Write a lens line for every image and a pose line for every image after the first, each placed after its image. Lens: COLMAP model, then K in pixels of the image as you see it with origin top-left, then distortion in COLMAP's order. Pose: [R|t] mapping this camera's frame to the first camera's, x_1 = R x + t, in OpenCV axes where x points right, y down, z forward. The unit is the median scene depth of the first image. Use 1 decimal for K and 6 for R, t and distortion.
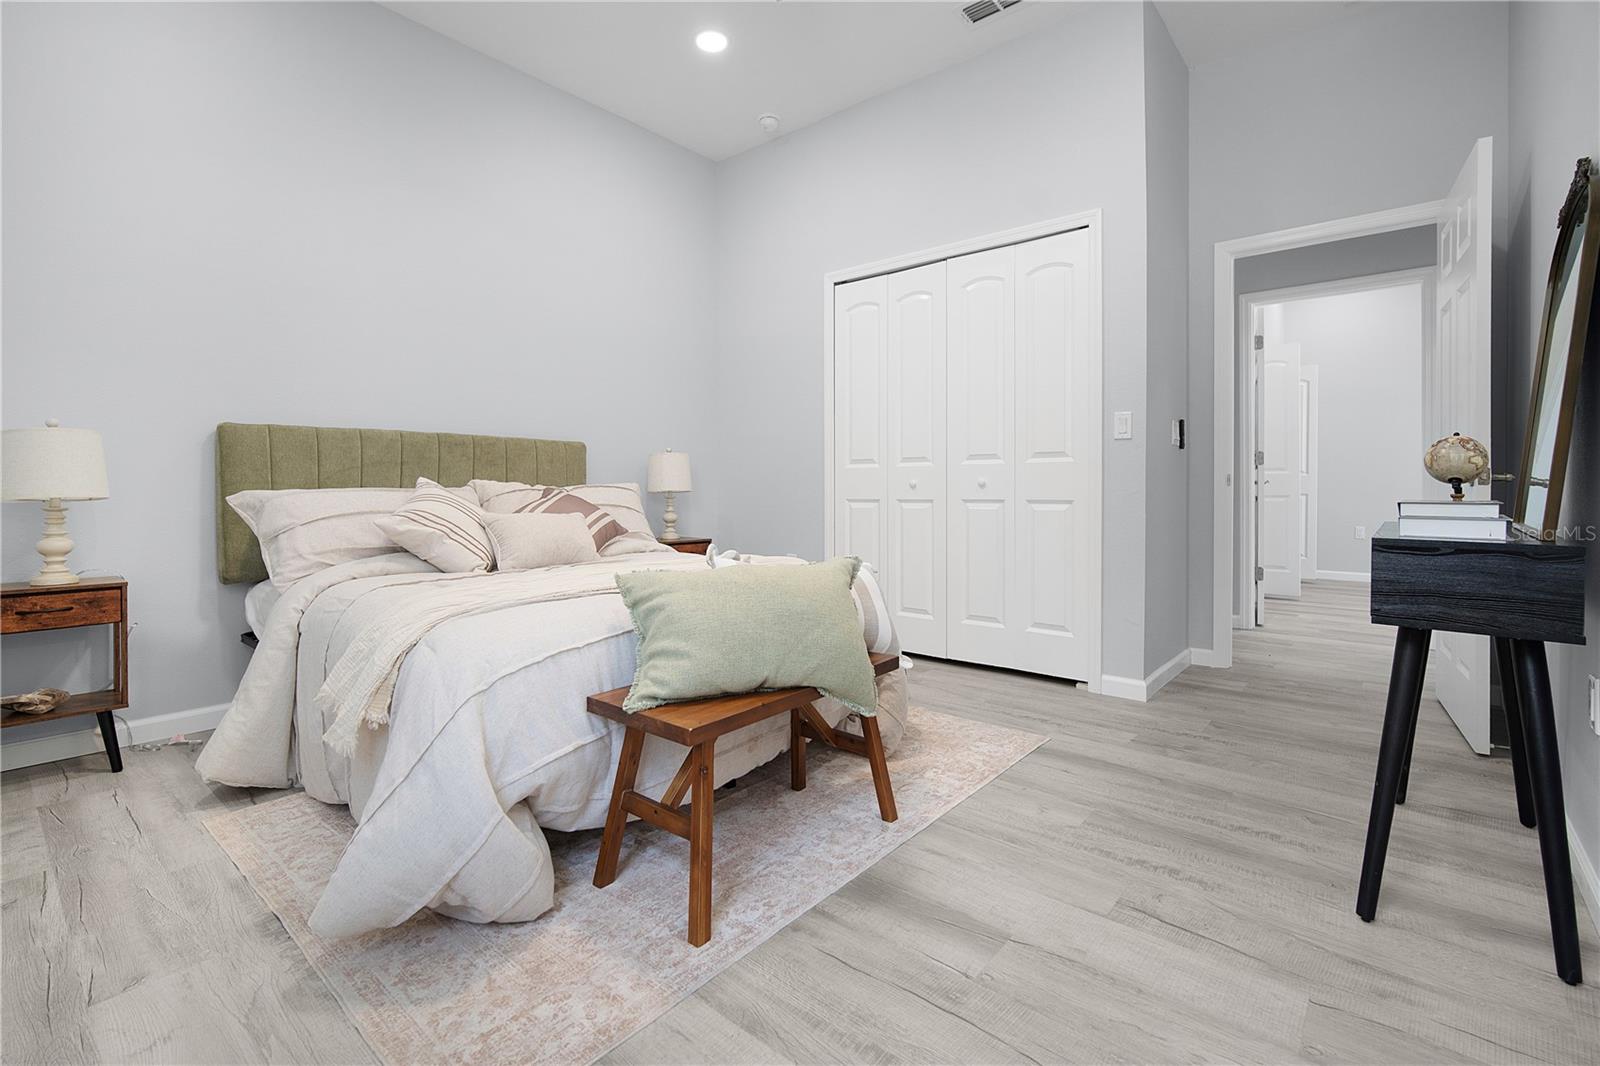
lens RADIAL K [[714.2, 0, 787.7], [0, 714.2, 540.2], [0, 0, 1]] dist [-0.002483, 0.000951]
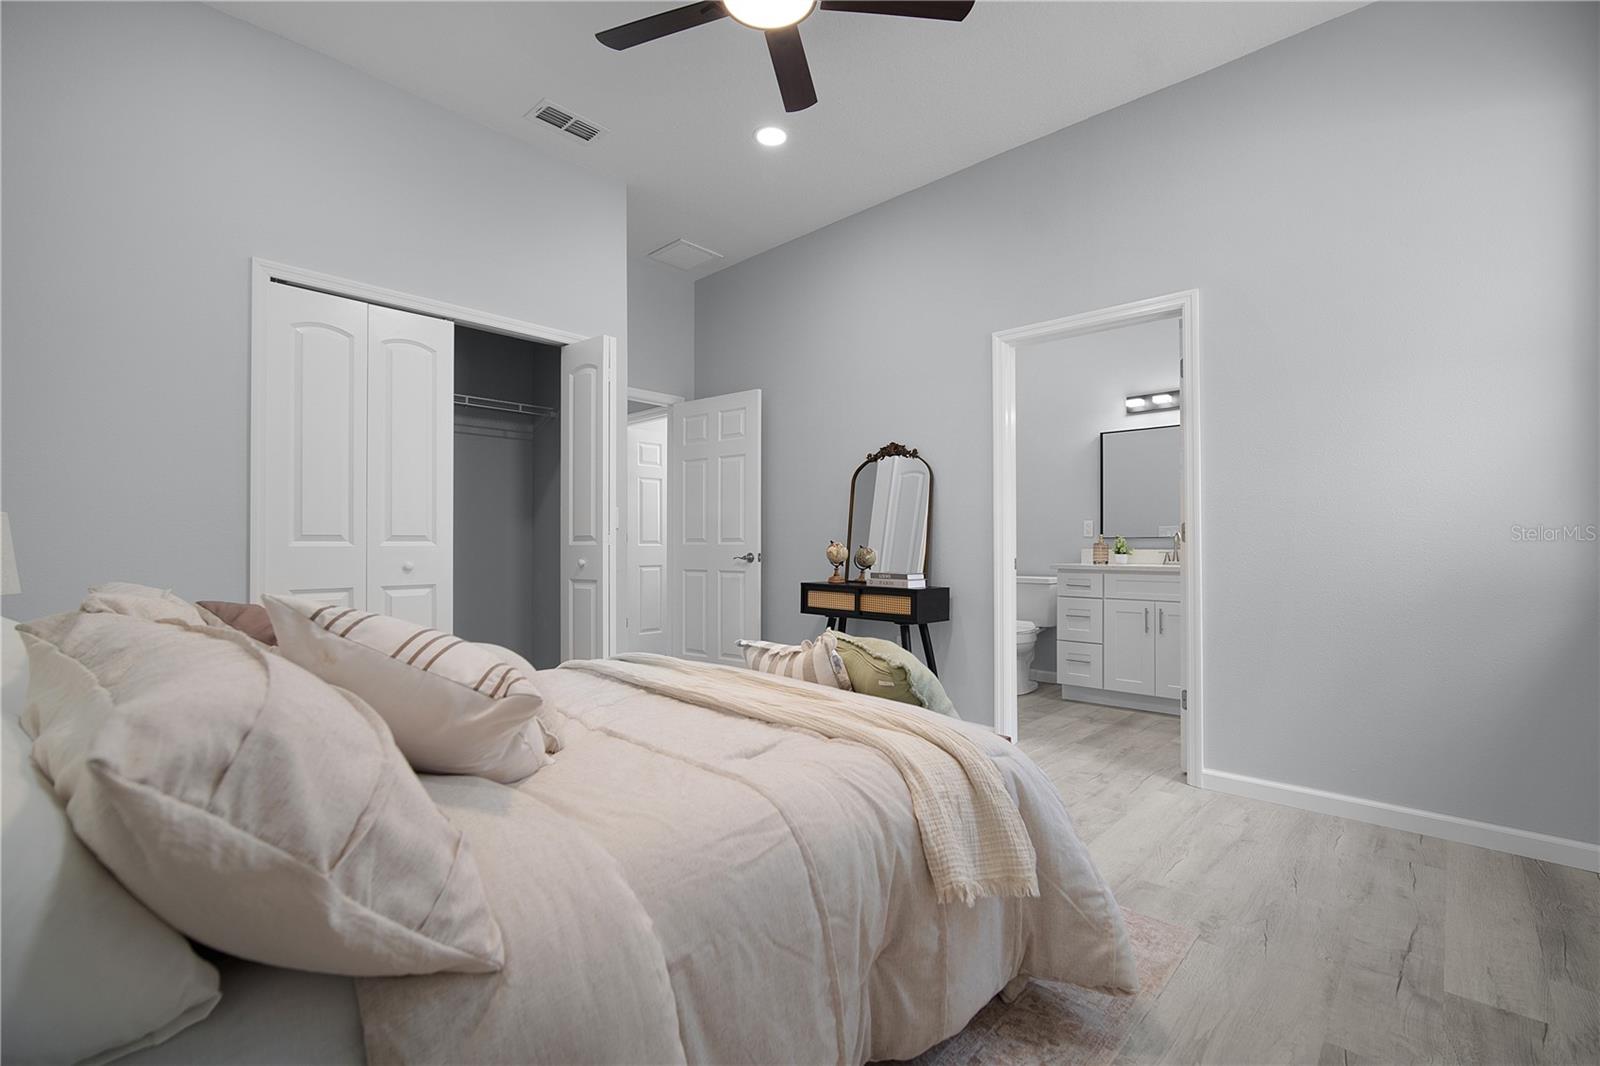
lens RADIAL K [[700.8, 0, 792.6], [0, 700.8, 546.2], [0, 0, 1]] dist [-0.001254, 0.000309]
pose [[0.026610, 0.033530, 0.999083, -1.078284], [0.080399, 0.996128, -0.035572, -0.062775], [-0.996407, 0.081272, 0.023811, 0.890149]]
